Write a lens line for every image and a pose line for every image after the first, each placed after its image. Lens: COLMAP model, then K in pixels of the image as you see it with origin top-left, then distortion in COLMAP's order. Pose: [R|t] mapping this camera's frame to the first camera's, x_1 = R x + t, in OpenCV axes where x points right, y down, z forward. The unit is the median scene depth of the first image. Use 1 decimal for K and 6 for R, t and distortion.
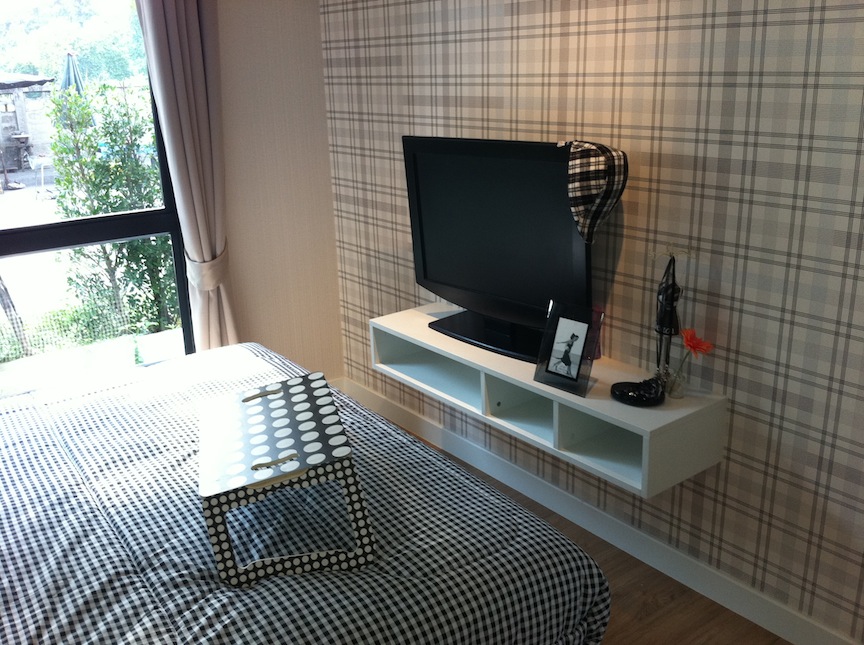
lens RADIAL K [[831.9, 0, 432.1], [0, 831.9, 323.4], [0, 0, 1]] dist [-0.010466, 0.000000]
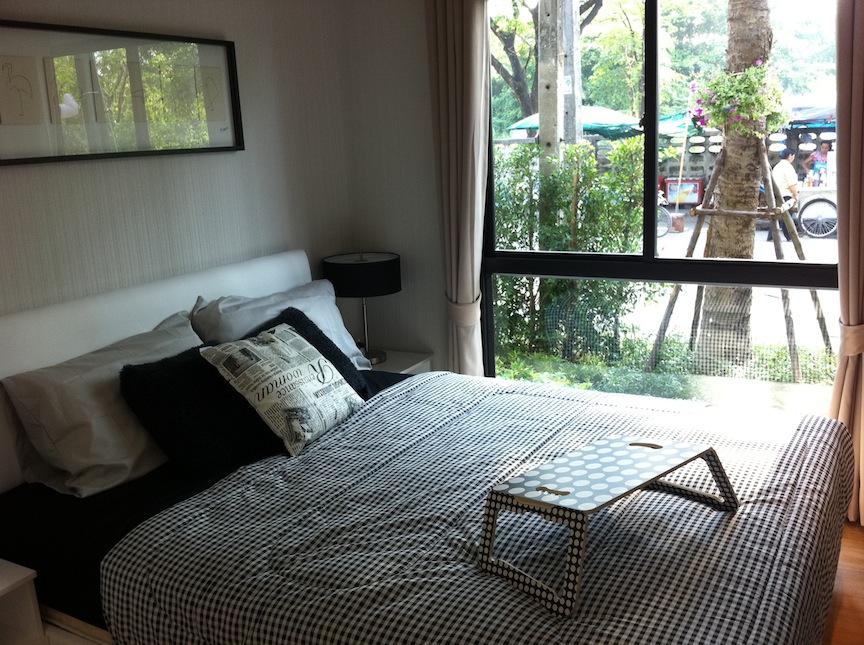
lens RADIAL K [[831.9, 0, 431.2], [0, 831.9, 321.8], [0, 0, 1]] dist [-0.010466, 0.000000]
pose [[0.418297, 0.208789, -0.883988, 0.563729], [-0.240356, 0.963974, 0.113946, -0.113349], [0.875932, 0.164809, 0.453411, 0.273190]]
